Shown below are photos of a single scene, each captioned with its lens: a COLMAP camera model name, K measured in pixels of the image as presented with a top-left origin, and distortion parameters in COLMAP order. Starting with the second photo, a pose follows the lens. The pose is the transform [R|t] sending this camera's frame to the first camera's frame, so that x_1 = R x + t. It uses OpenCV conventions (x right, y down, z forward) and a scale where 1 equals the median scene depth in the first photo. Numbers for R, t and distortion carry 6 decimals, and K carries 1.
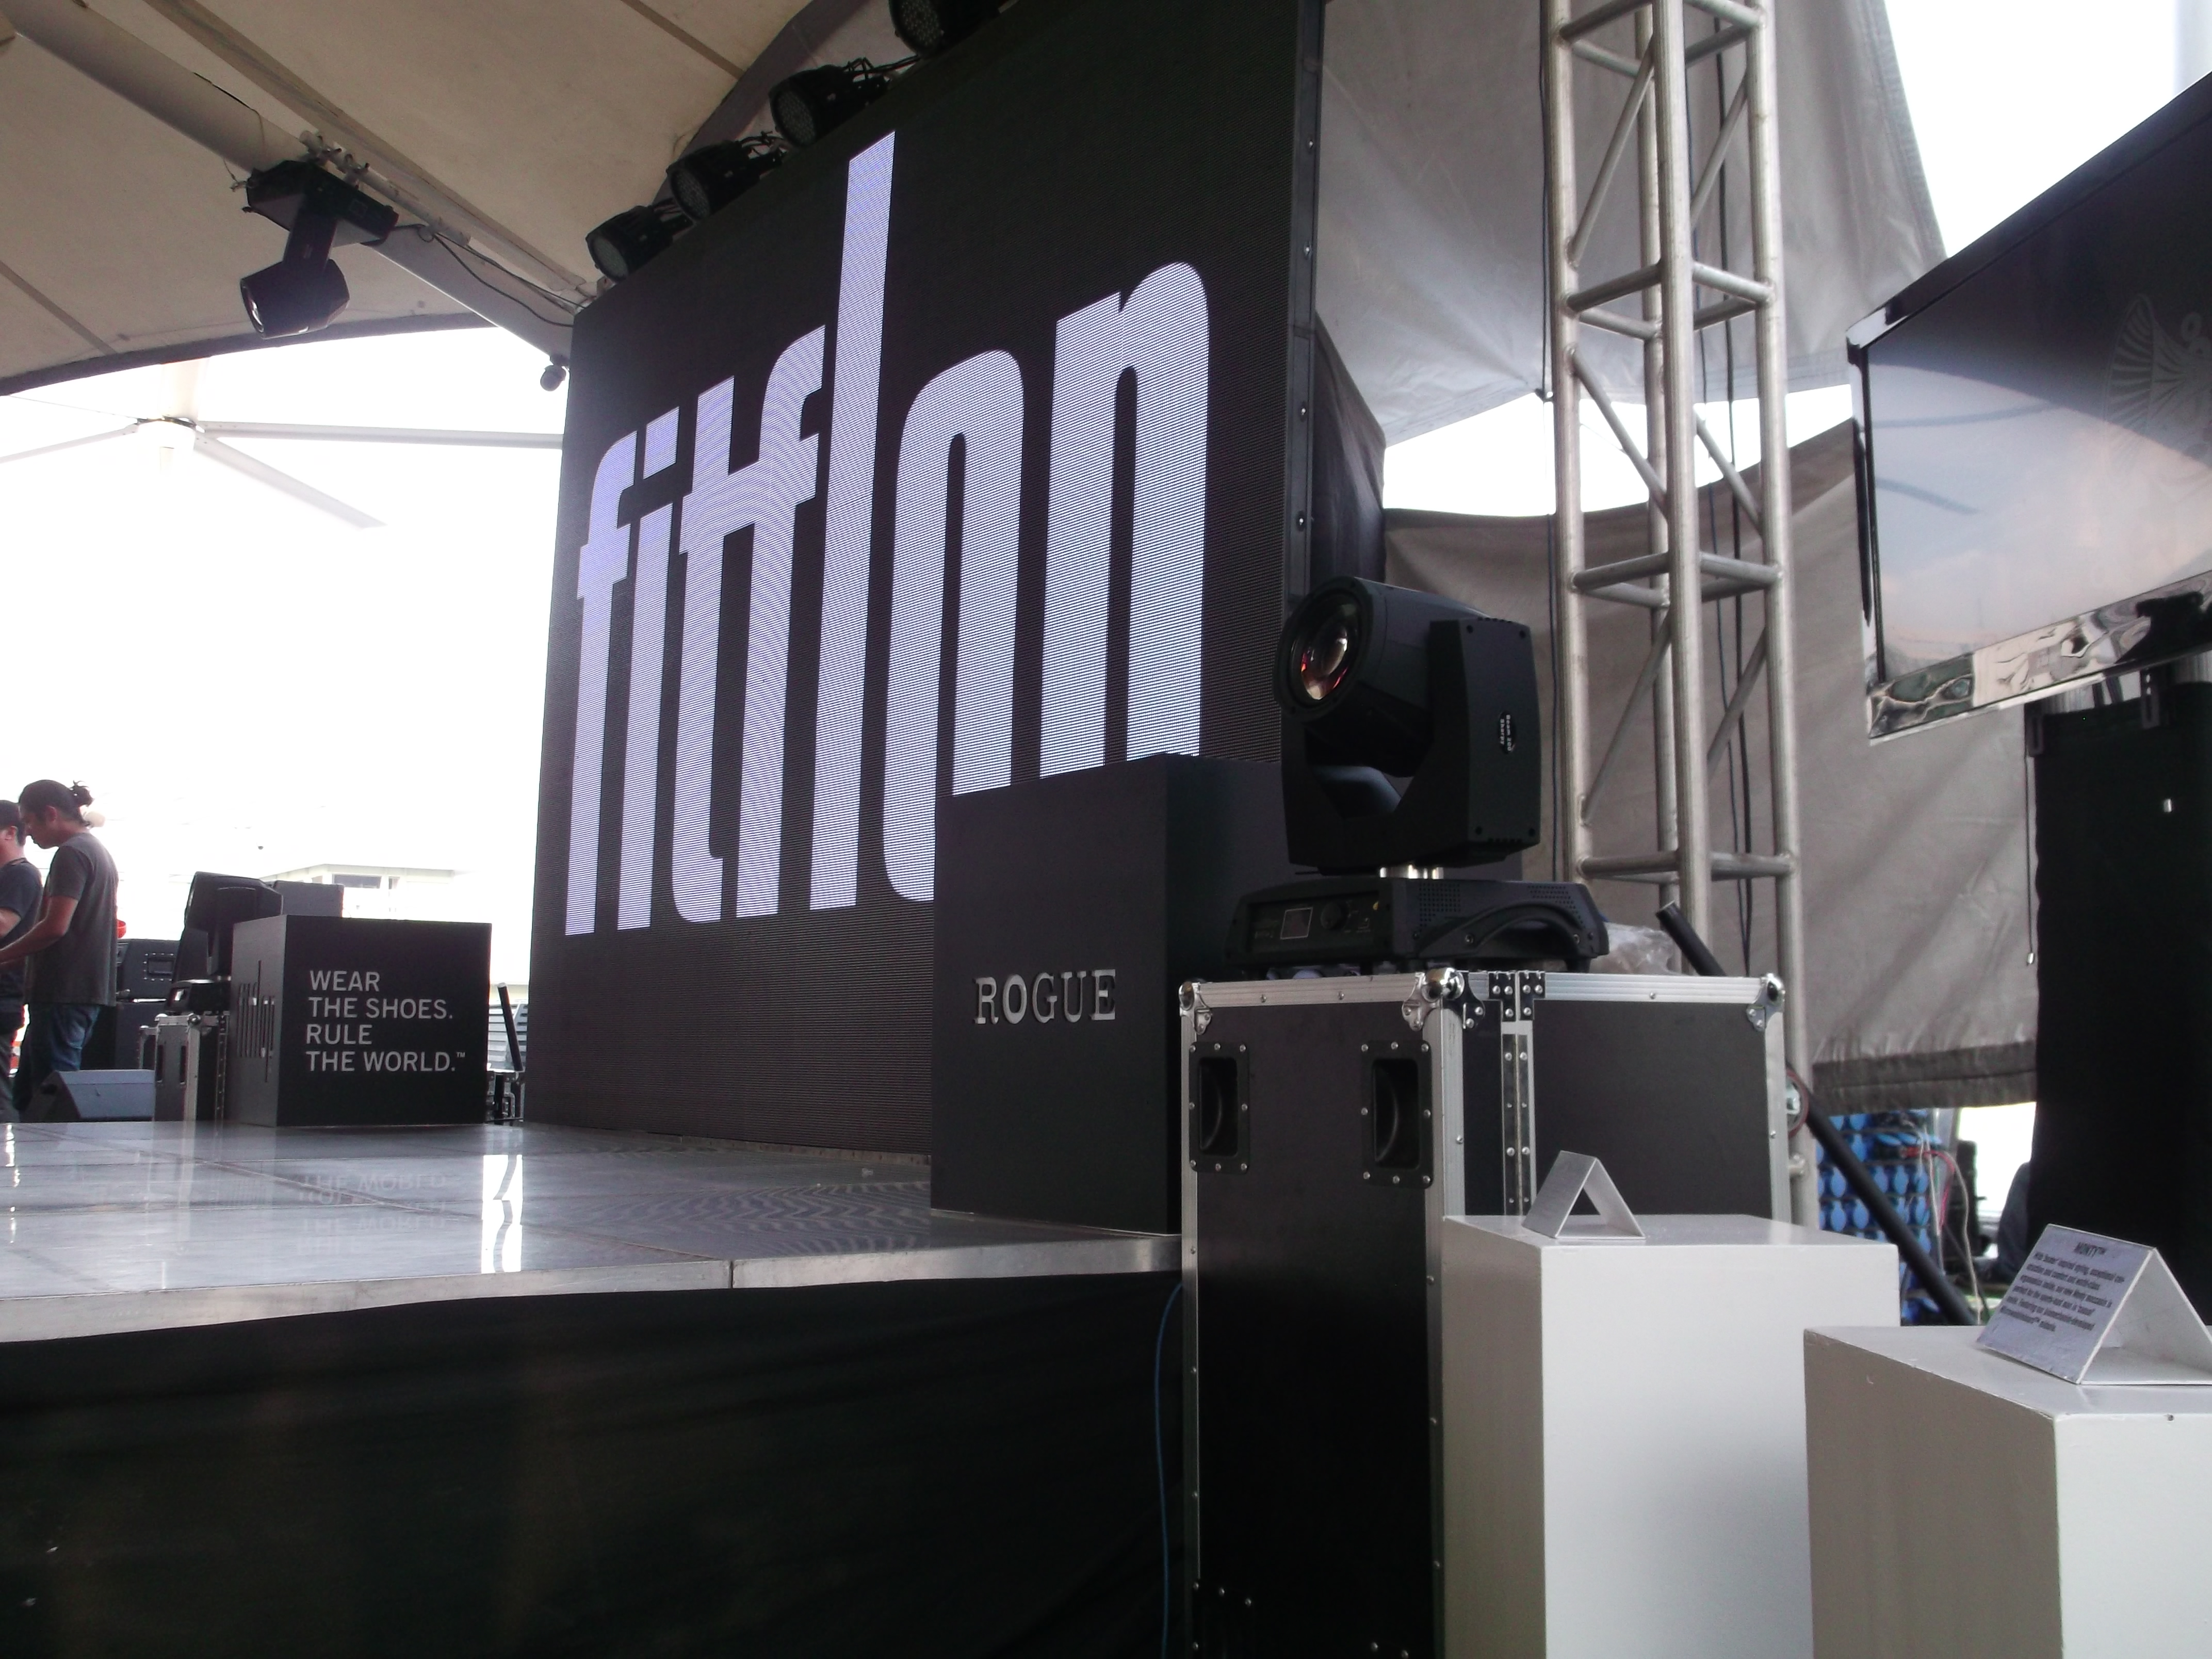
lens RADIAL K [[2177.1, 0, 1086.4], [0, 2177.1, 796.3], [0, 0, 1]] dist [0.022739, -0.028418]
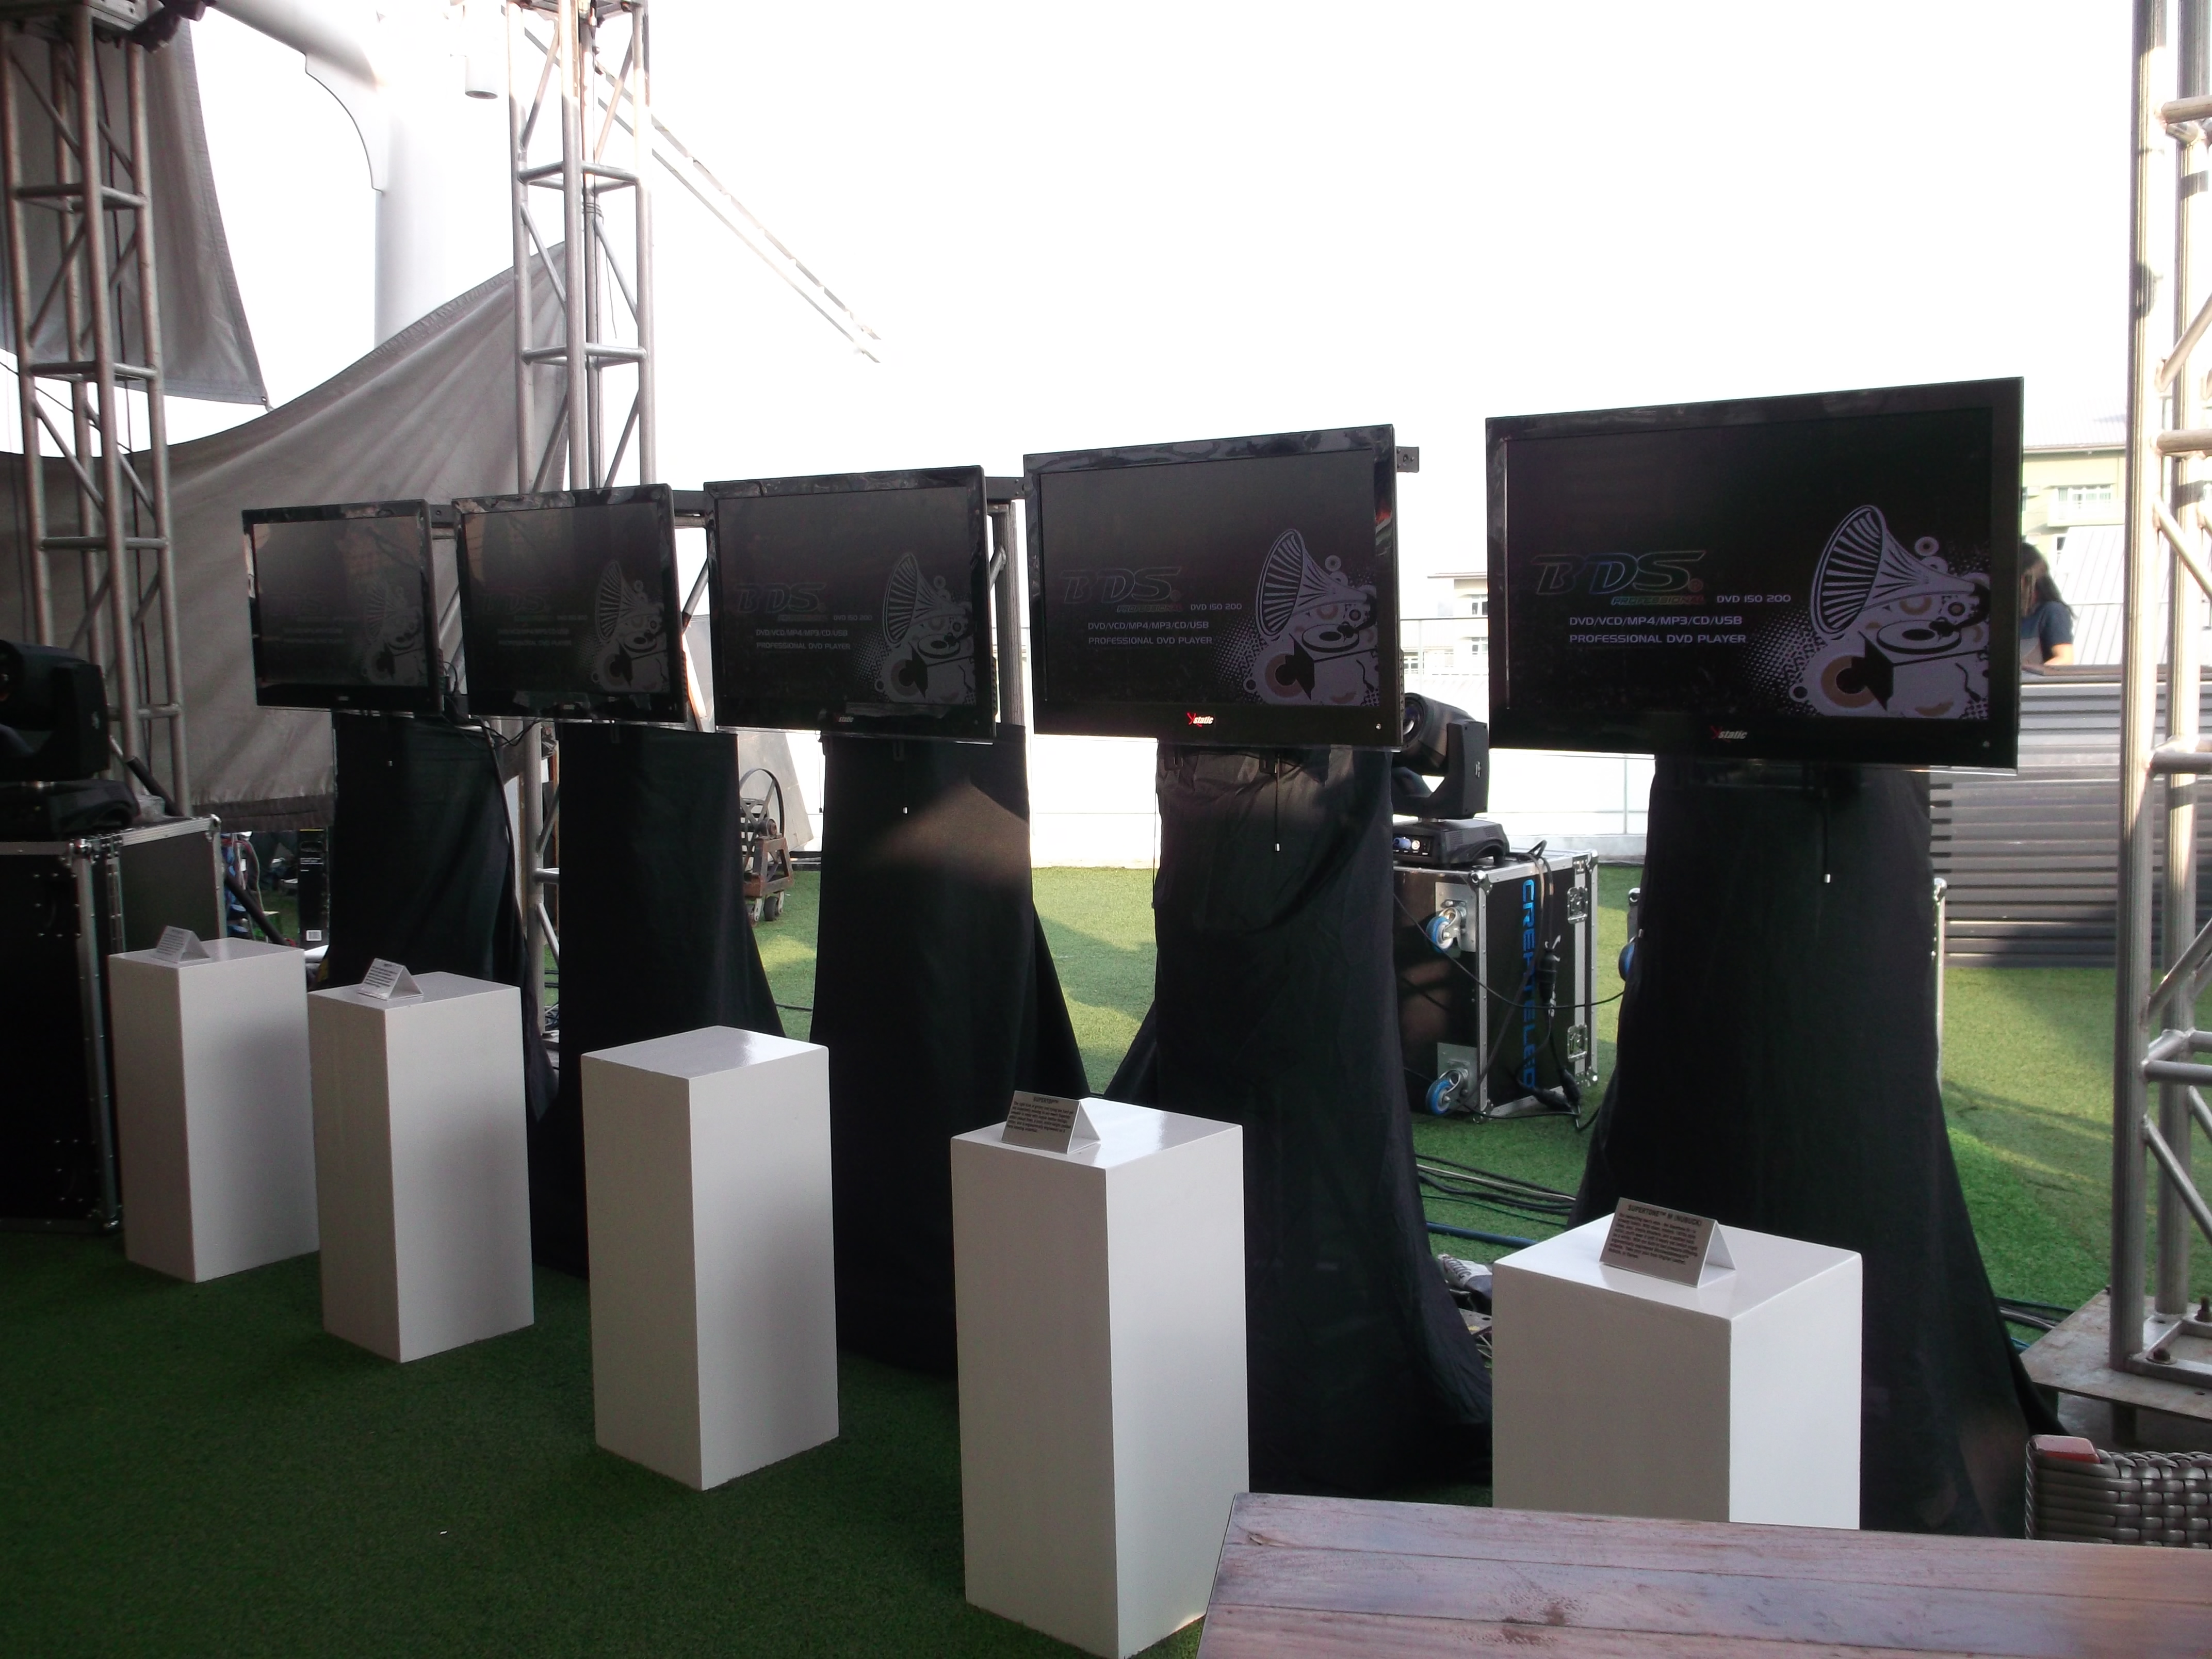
lens RADIAL K [[2177.1, 0, 1086.4], [0, 2177.1, 796.3], [0, 0, 1]] dist [0.022739, -0.028418]
pose [[0.702670, -0.086834, 0.706198, -0.342352], [-0.057957, 0.982242, 0.178444, -0.210876], [-0.709152, -0.166316, 0.685159, -0.617745]]
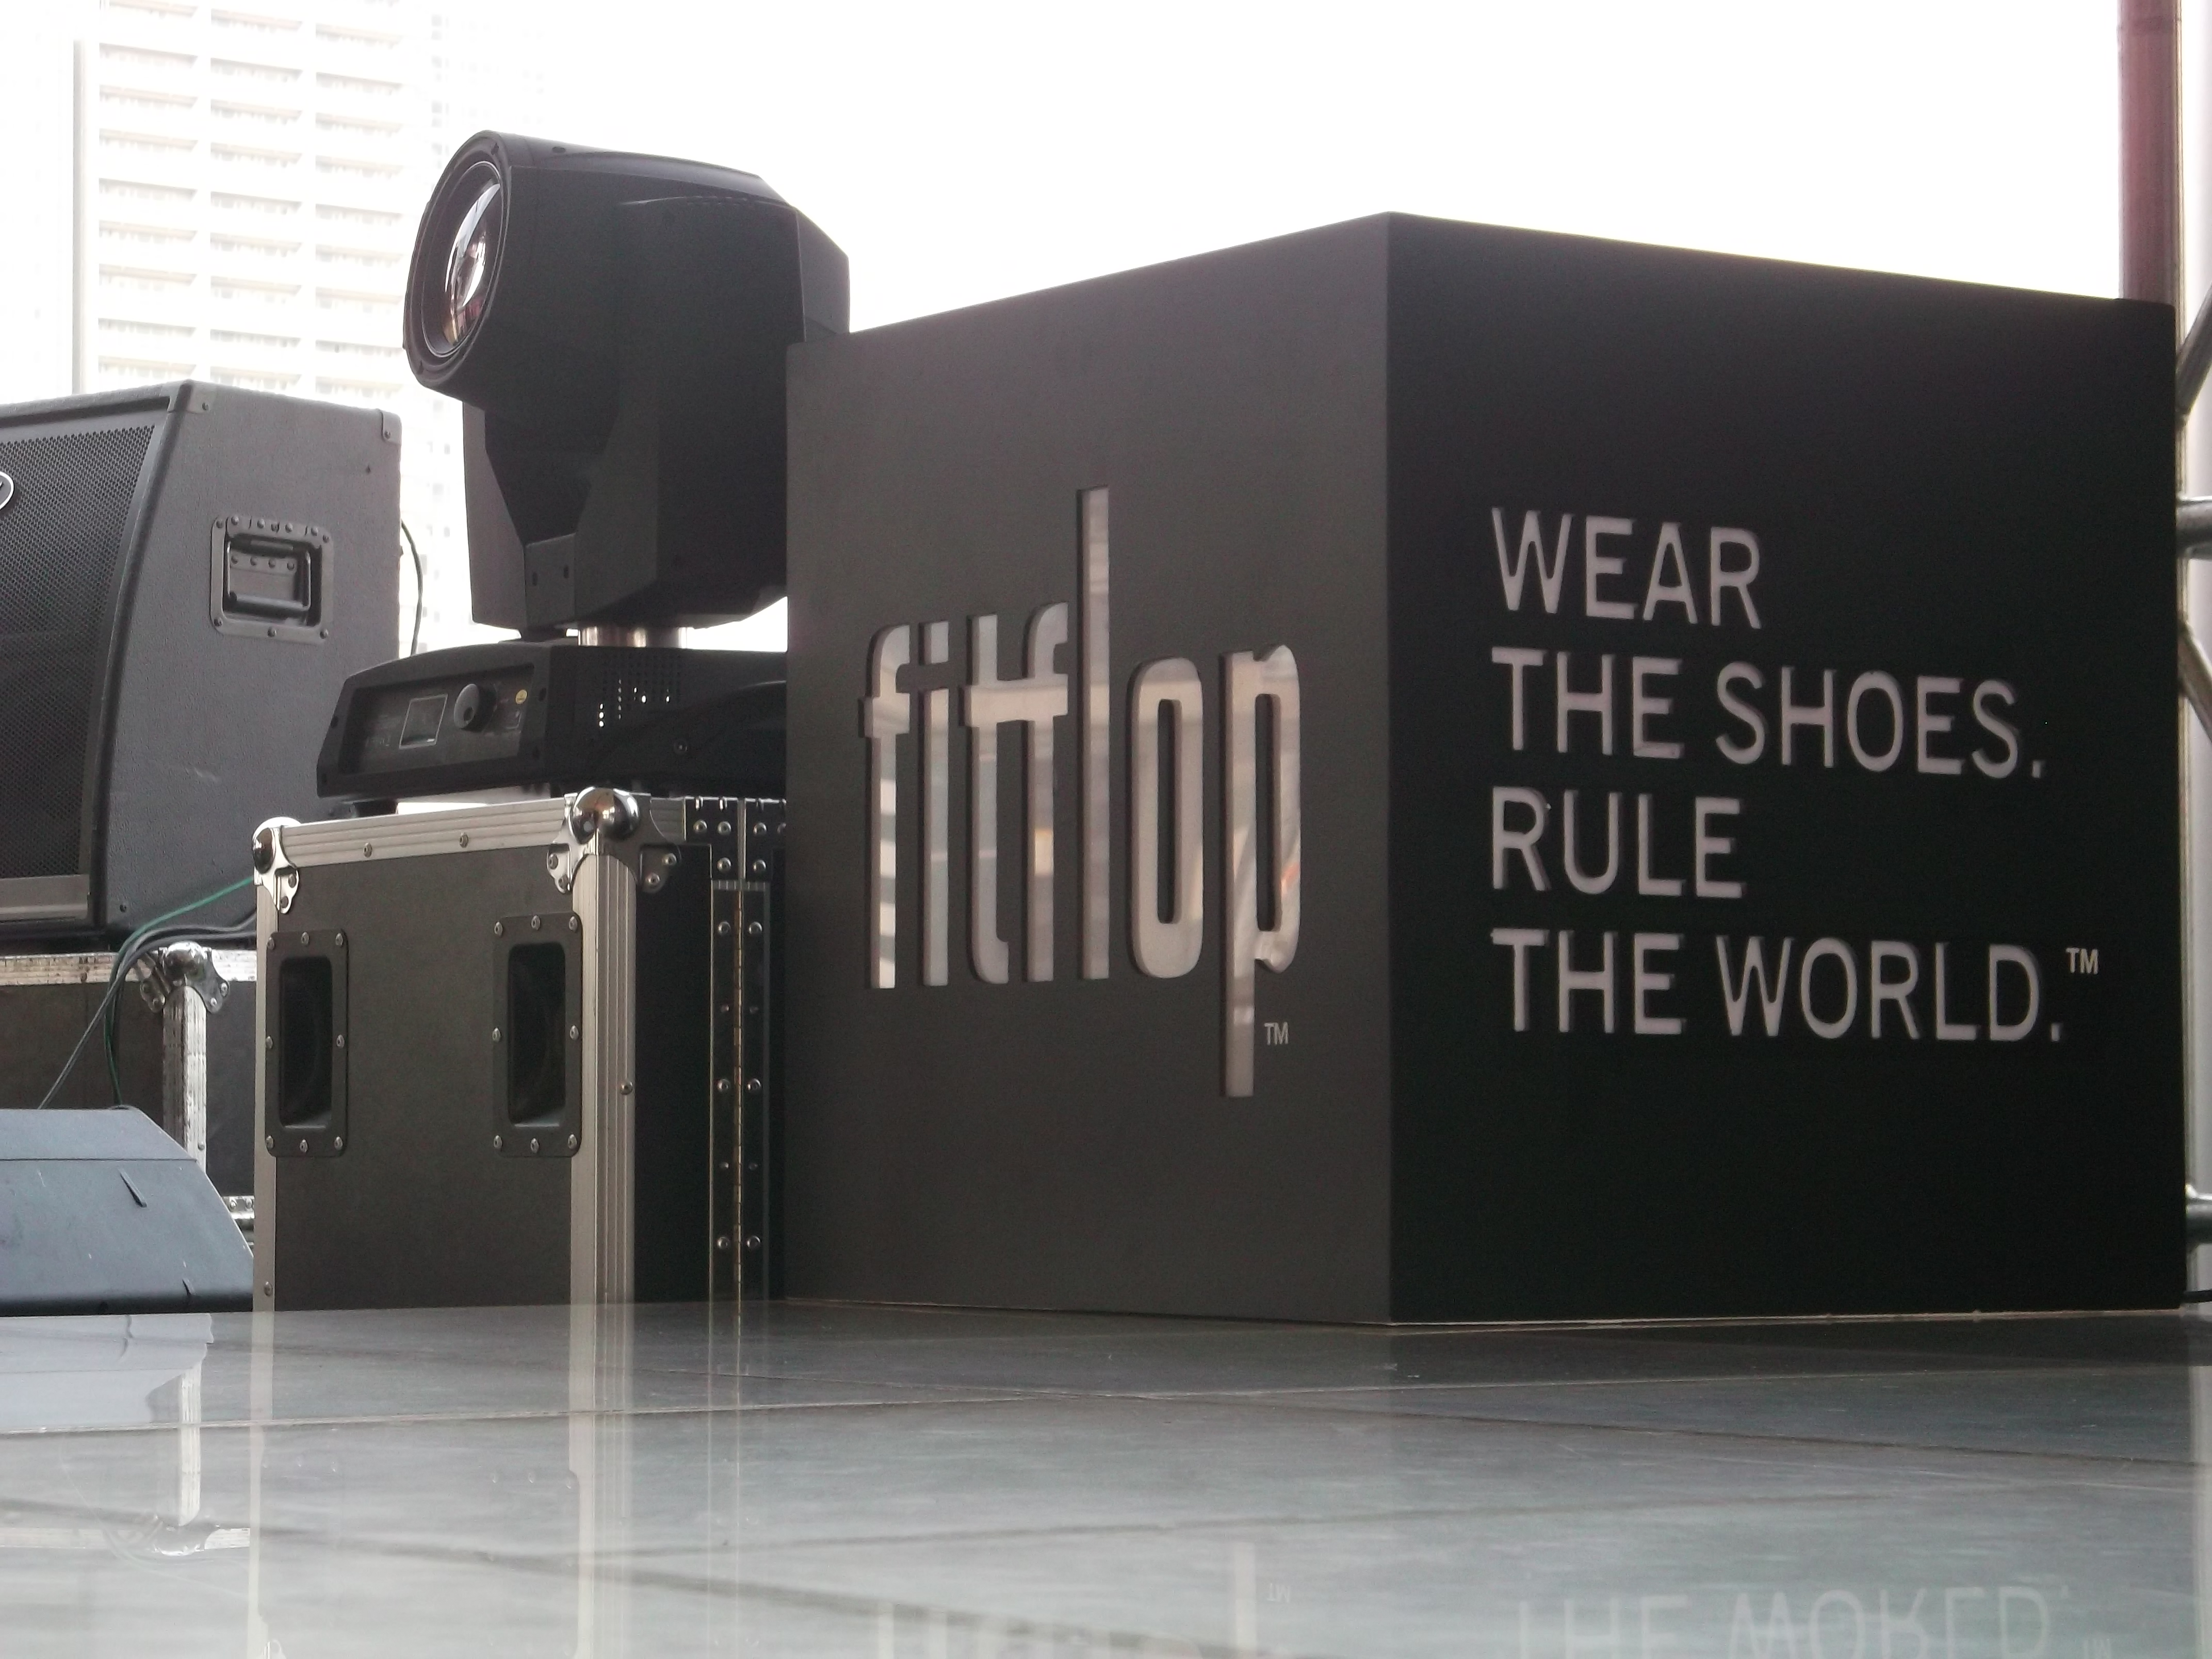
lens RADIAL K [[5708.0, 0, 1106.0], [0, 5708.0, 829.5], [0, 0, 1]] dist [0.011019, 0.034957]
pose [[0.999755, -0.005754, 0.021386, -0.551089], [0.004560, 0.998451, 0.055450, 0.110236], [-0.021672, -0.055339, 0.998232, 0.689903]]
